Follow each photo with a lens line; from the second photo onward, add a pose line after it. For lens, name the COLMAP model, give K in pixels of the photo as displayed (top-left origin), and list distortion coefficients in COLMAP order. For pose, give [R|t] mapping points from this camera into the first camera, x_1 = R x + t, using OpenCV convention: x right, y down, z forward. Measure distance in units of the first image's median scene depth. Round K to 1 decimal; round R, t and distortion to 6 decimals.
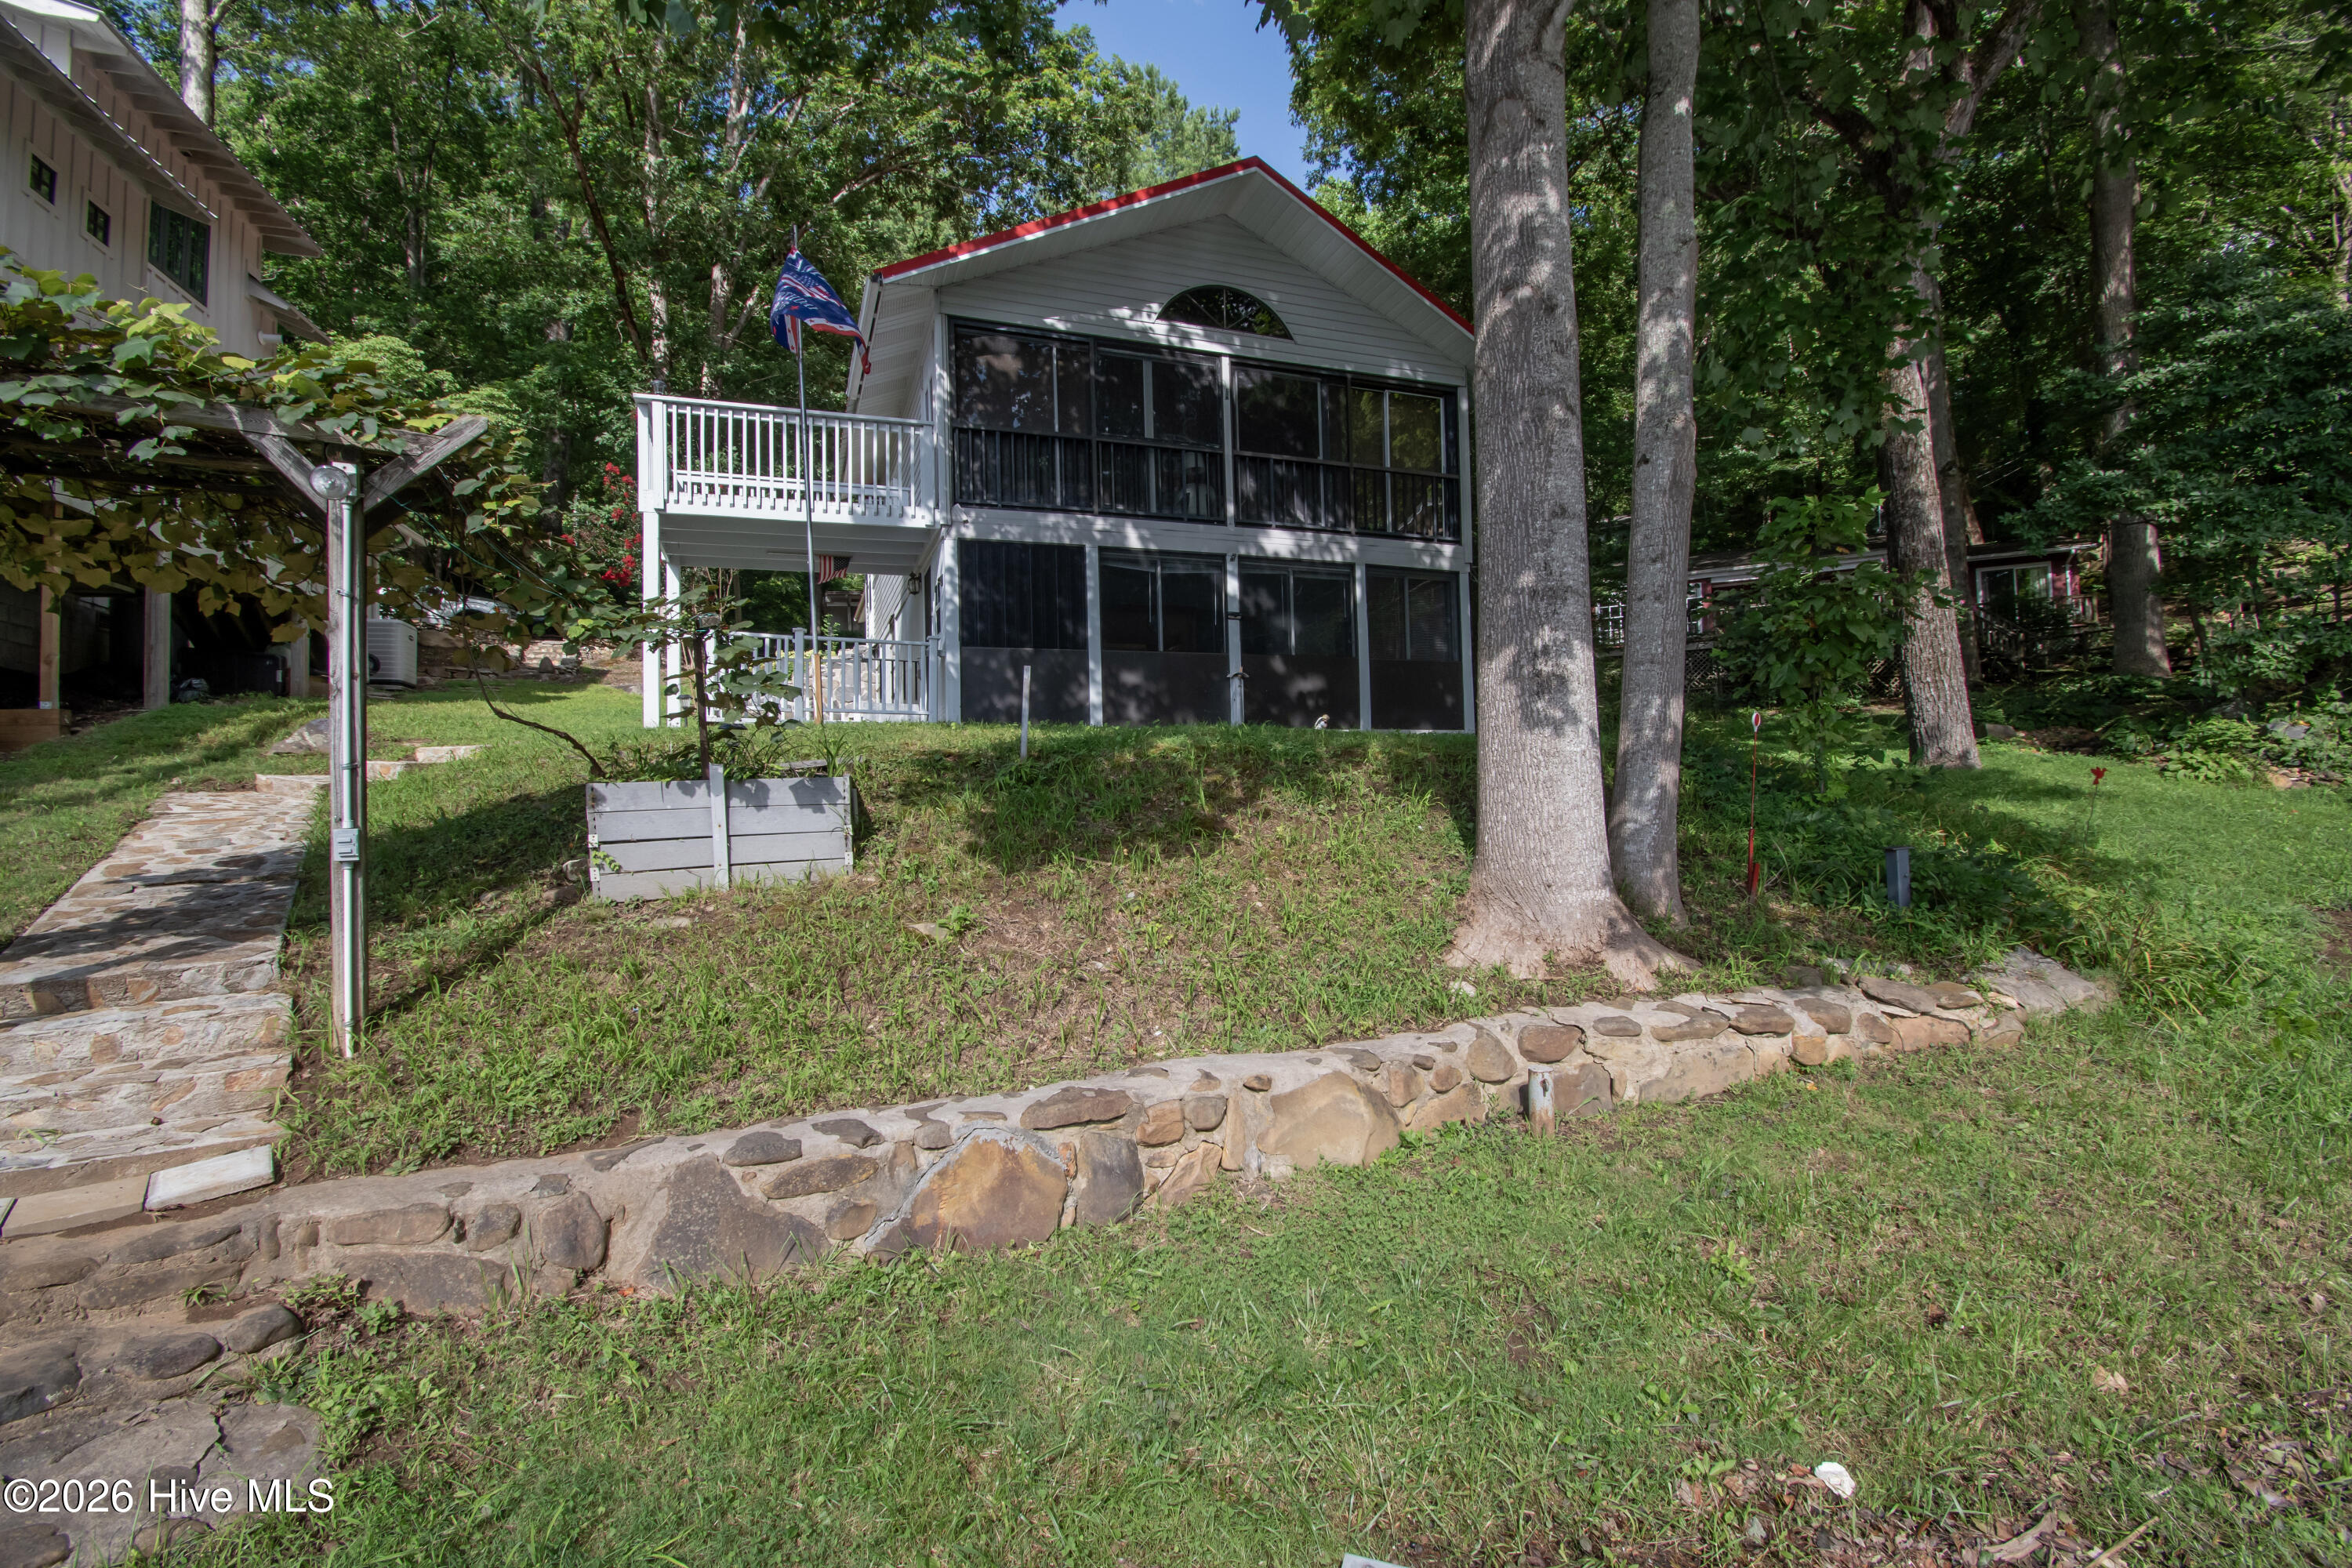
lens RADIAL K [[1037.6, 0, 1181.6], [0, 1037.6, 780.6], [0, 0, 1]] dist [0.018964, -0.024385]
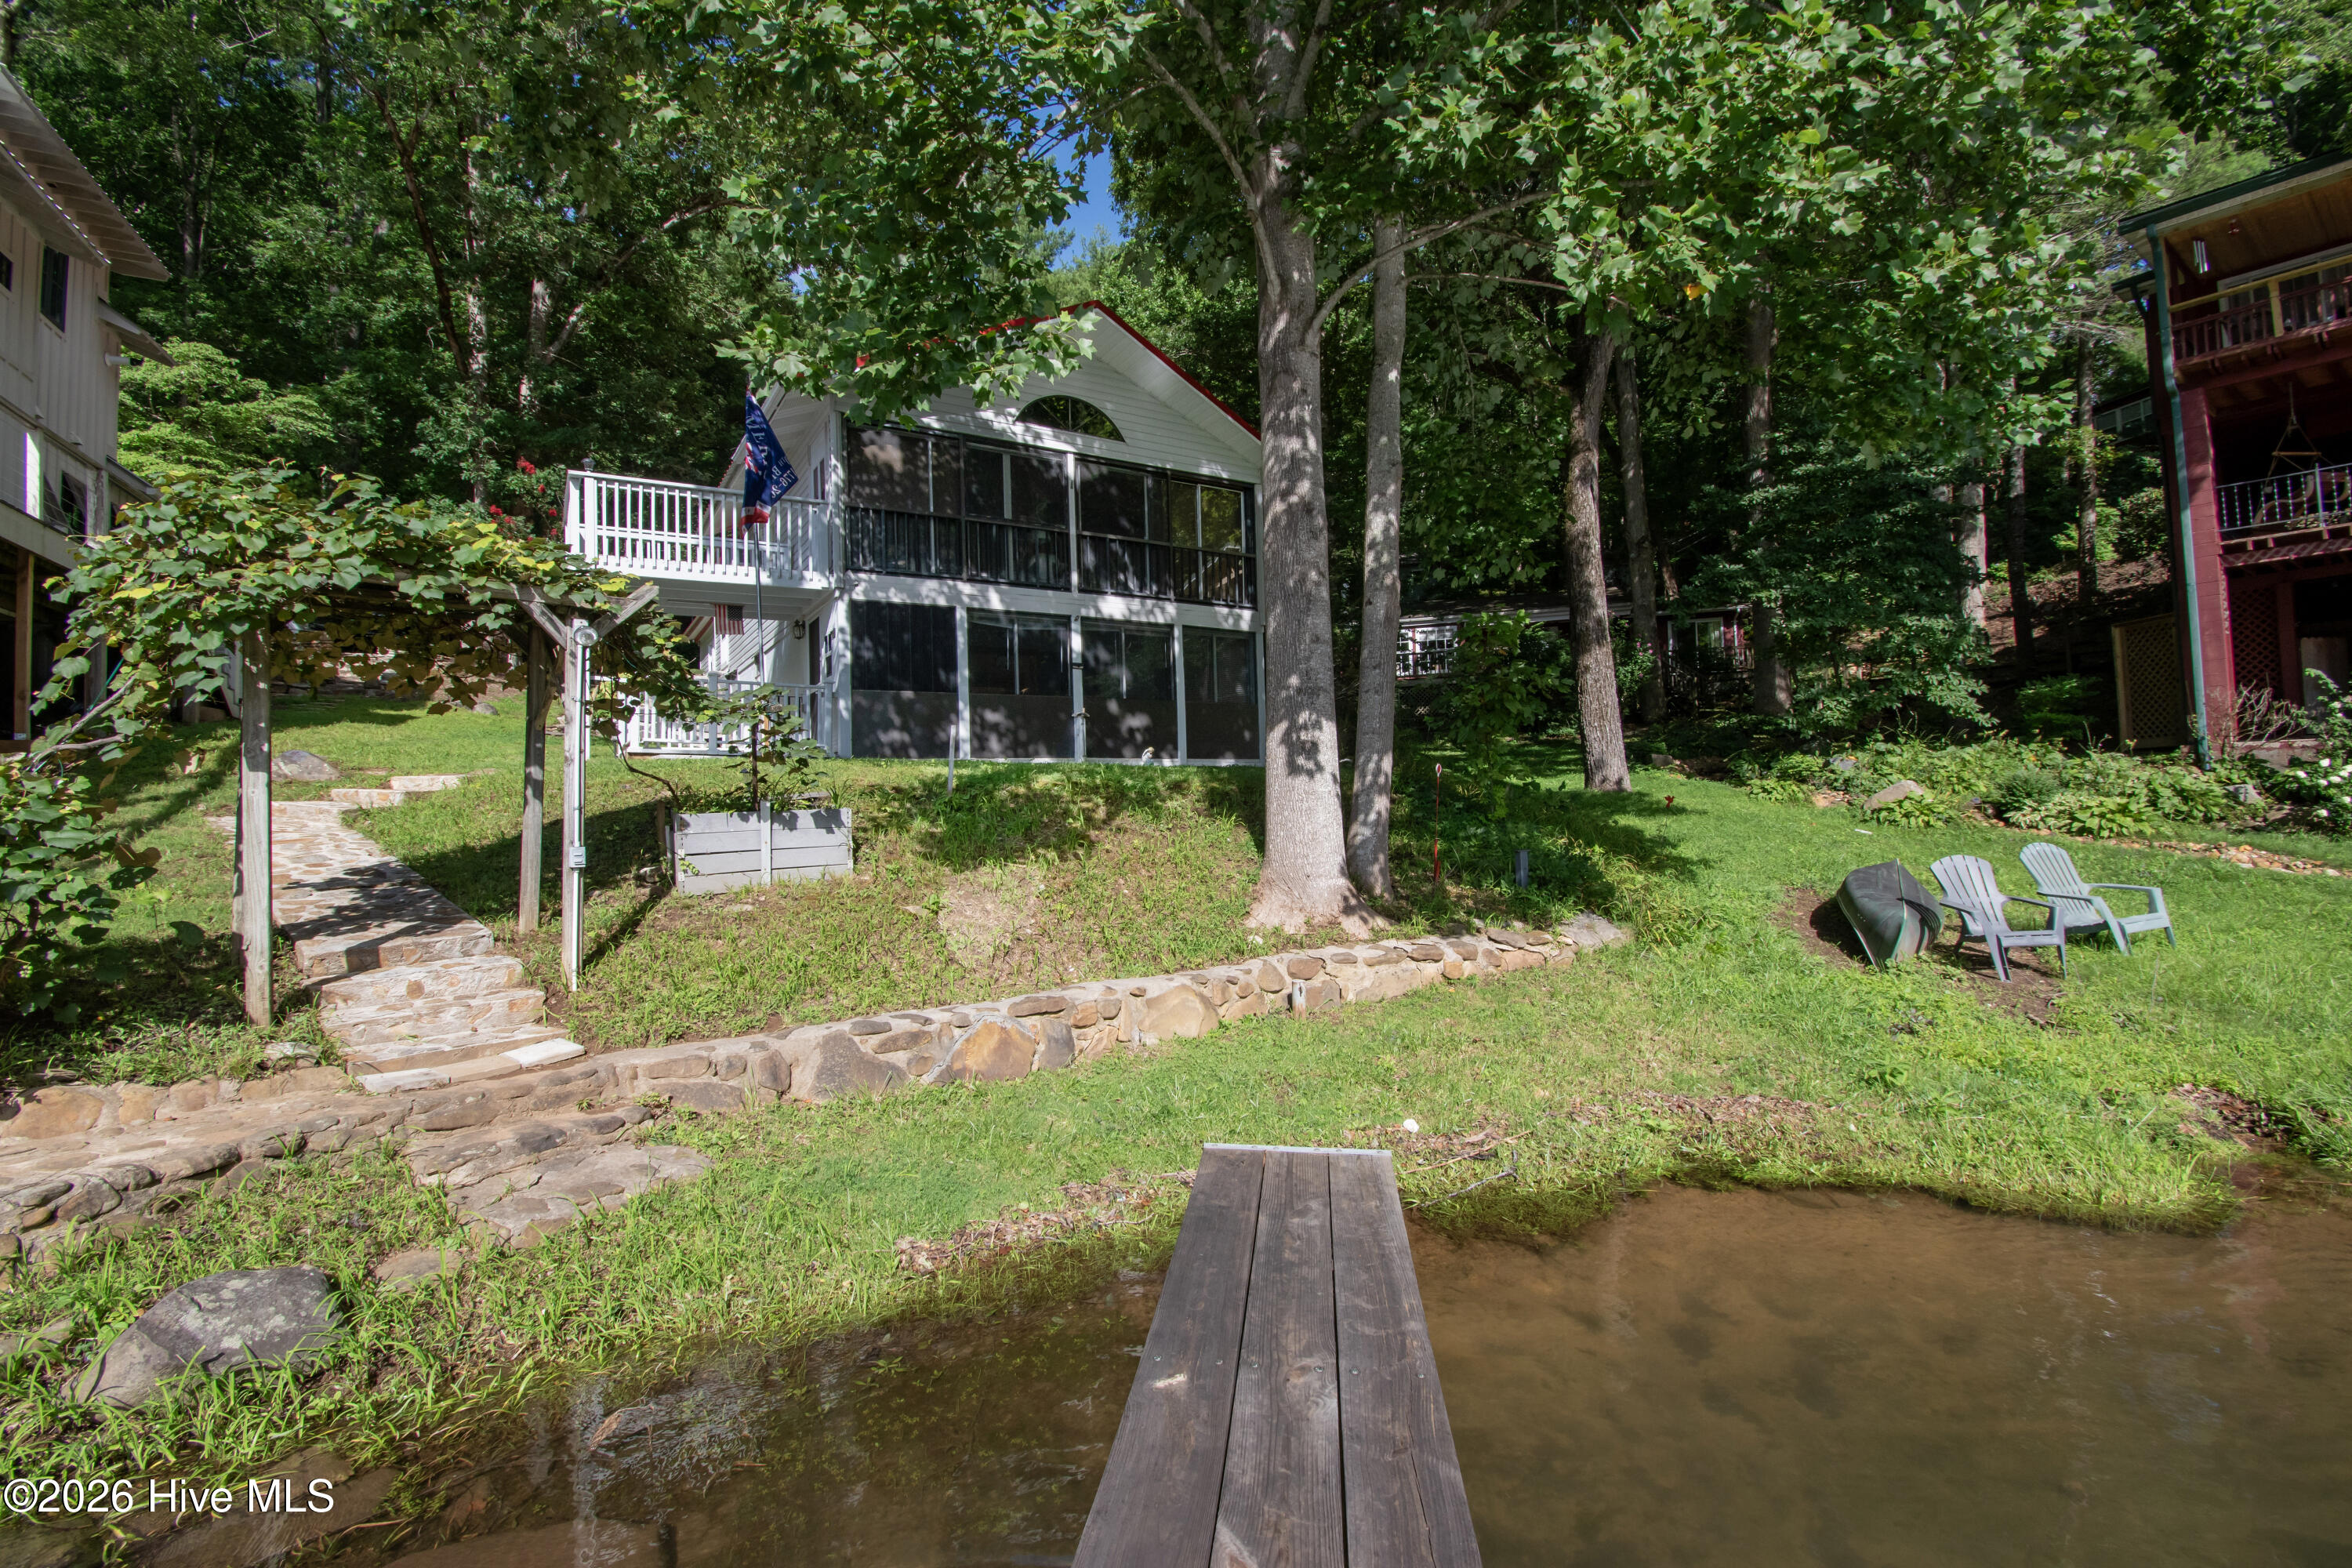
lens RADIAL K [[1037.6, 0, 1181.6], [0, 1037.6, 780.6], [0, 0, 1]] dist [0.018964, -0.024385]
pose [[0.982298, 0.003563, 0.187290, -0.063636], [-0.001929, 0.999958, -0.008905, -0.014401], [-0.187314, 0.008386, 0.982264, -0.247592]]
